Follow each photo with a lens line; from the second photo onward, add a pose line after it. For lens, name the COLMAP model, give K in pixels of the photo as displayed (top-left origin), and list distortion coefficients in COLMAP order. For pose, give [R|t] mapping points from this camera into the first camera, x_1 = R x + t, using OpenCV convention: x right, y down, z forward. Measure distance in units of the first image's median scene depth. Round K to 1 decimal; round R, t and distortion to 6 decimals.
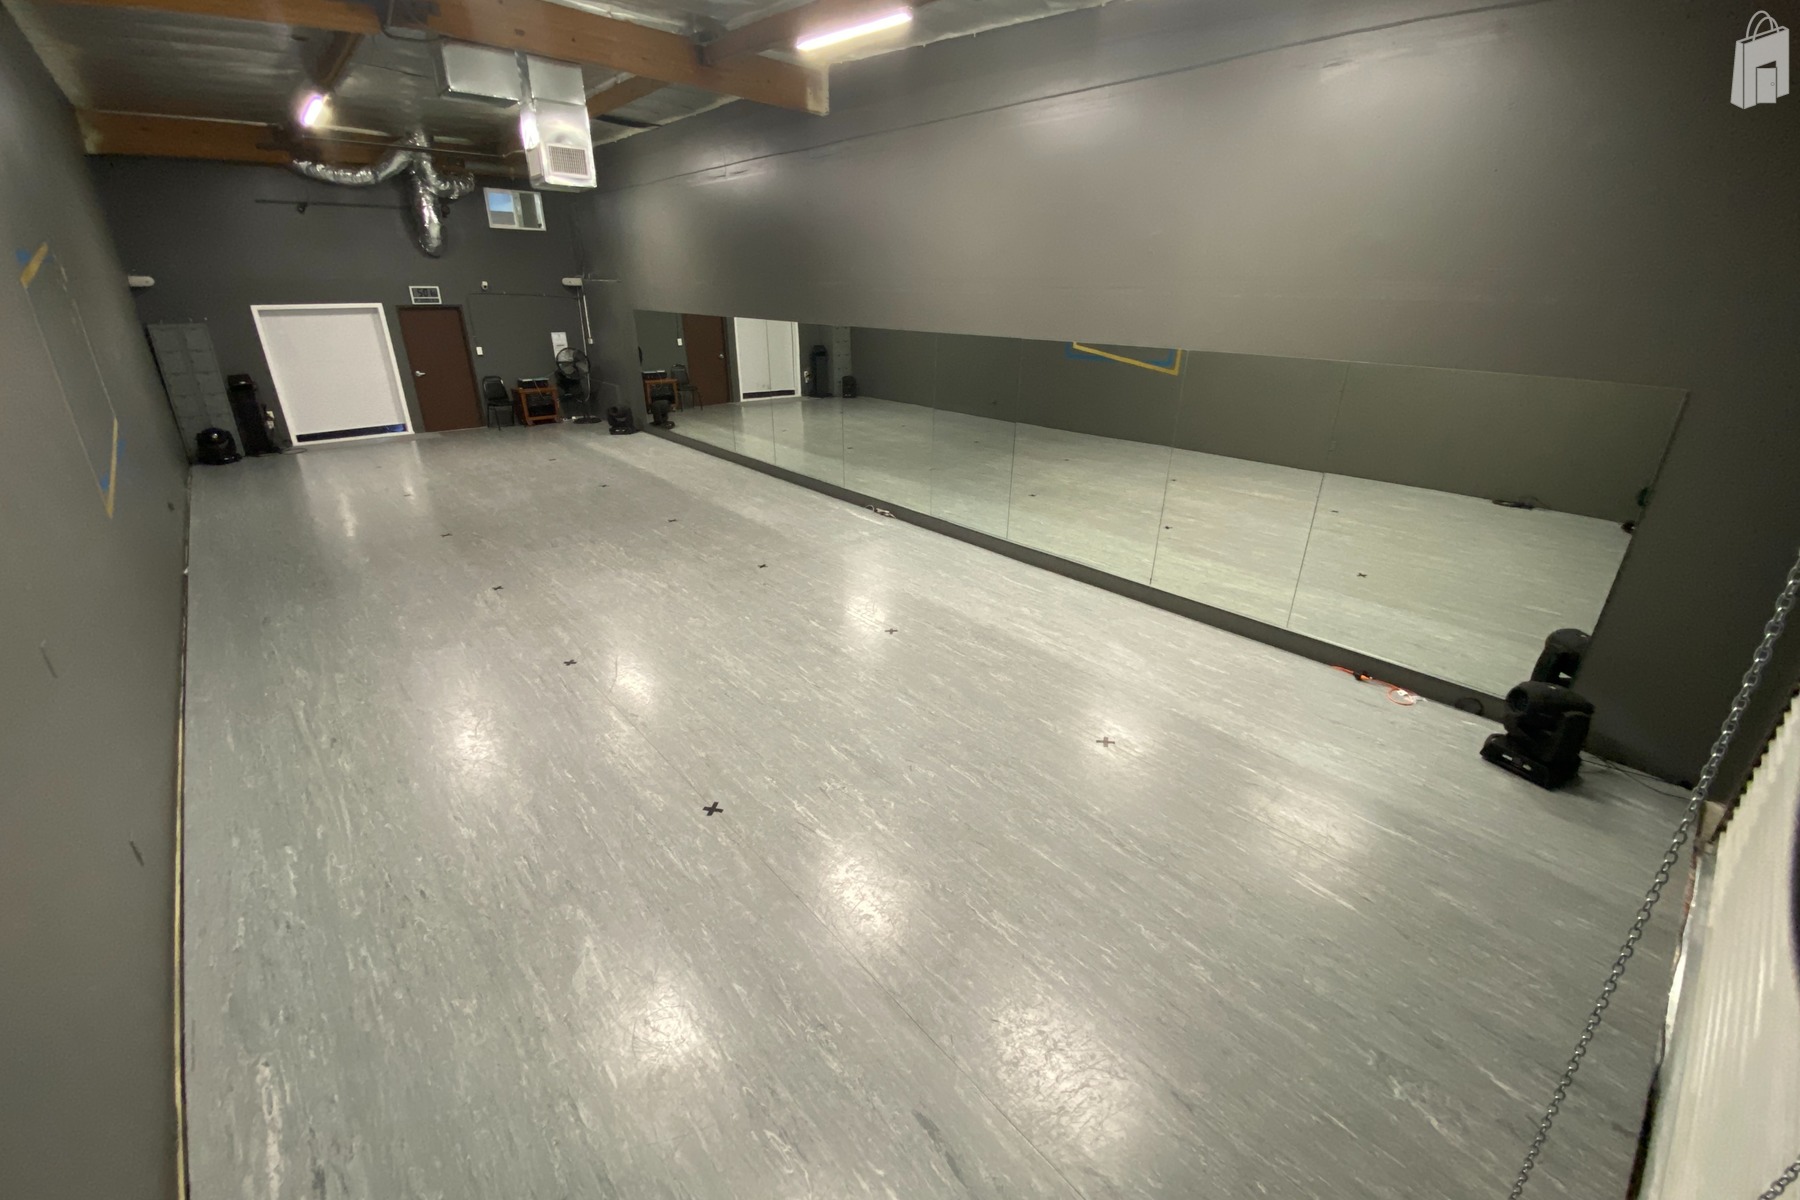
lens RADIAL K [[727.8, 0, 900.0], [0, 727.8, 600.0], [0, 0, 1]] dist [0.011750, -0.020120]
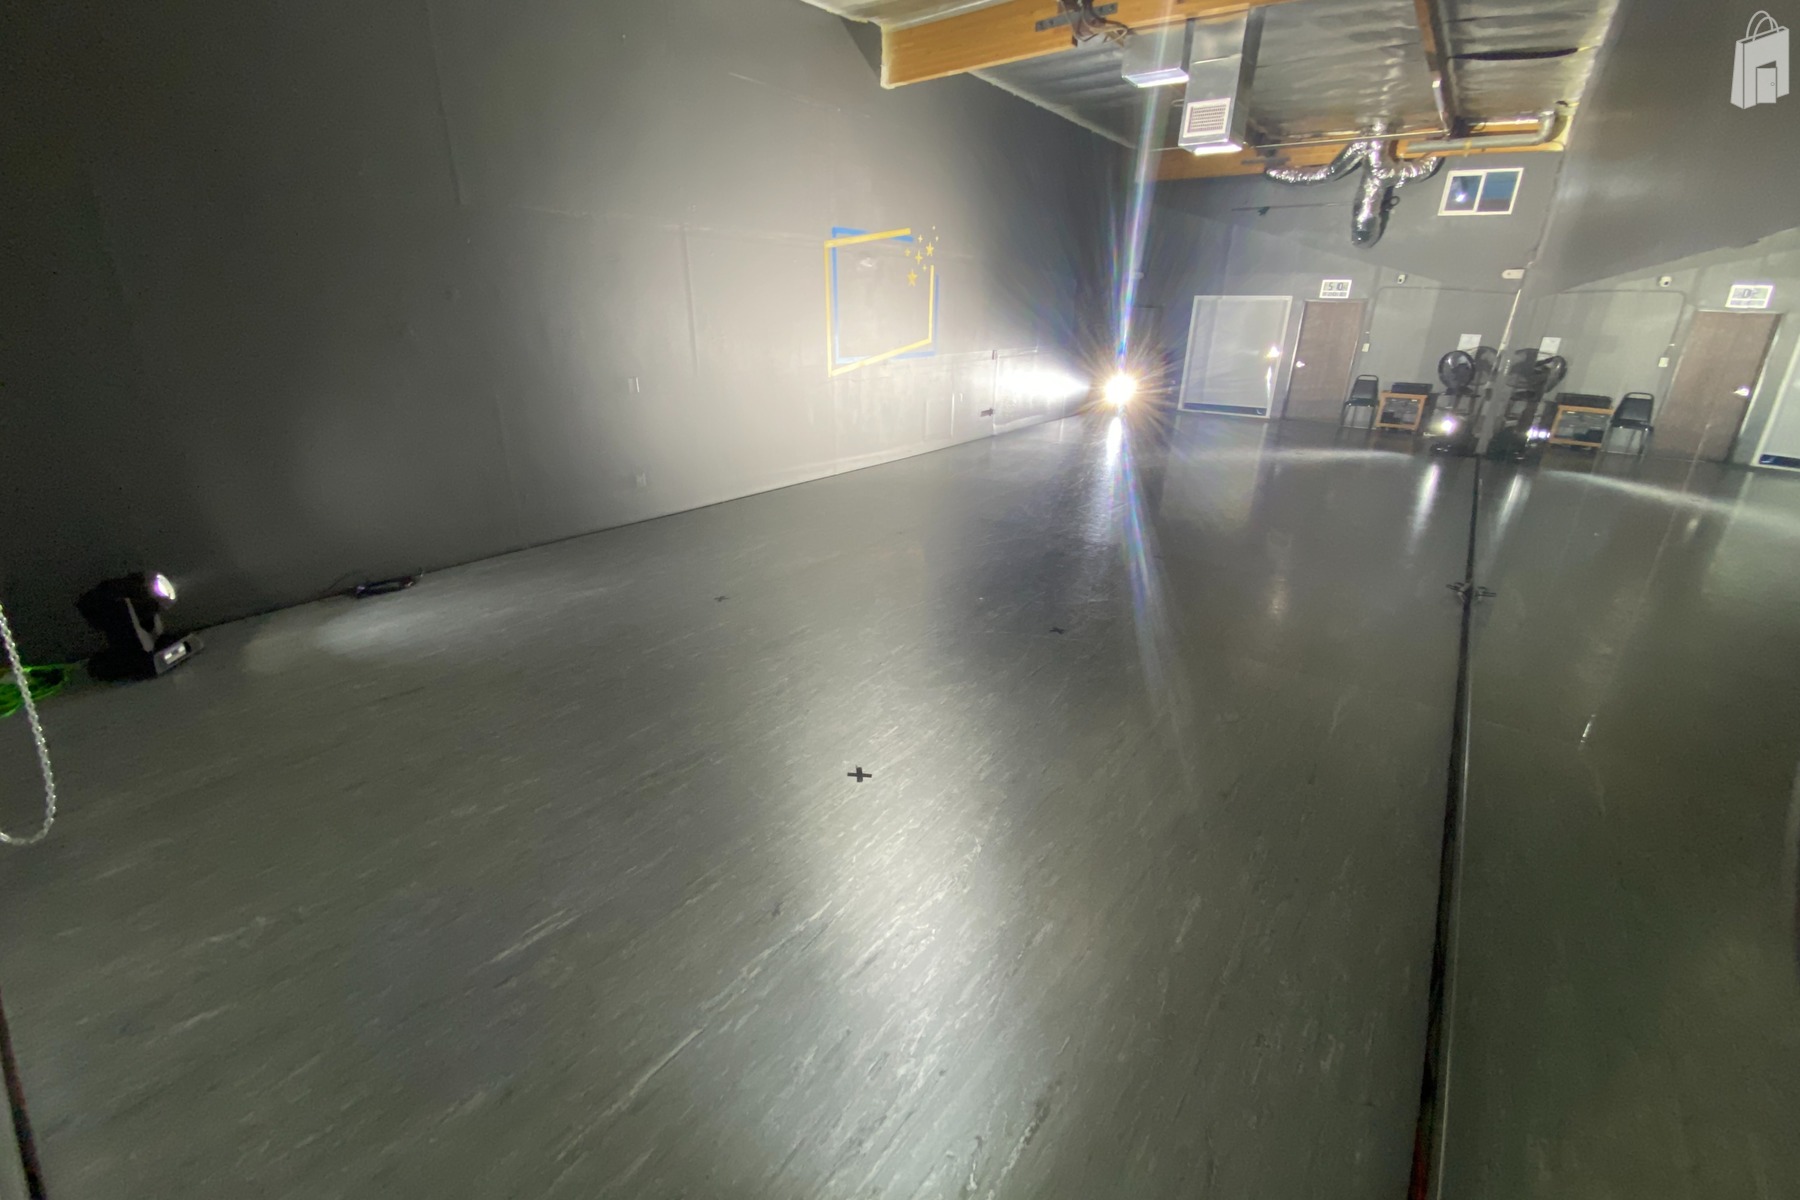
lens RADIAL K [[727.8, 0, 900.0], [0, 727.8, 600.0], [0, 0, 1]] dist [0.011750, -0.020120]
pose [[0.199255, 0.361820, -0.910705, 1.194924], [-0.397969, 0.879131, 0.262203, -0.227192], [0.895499, 0.310187, 0.319164, 0.994478]]
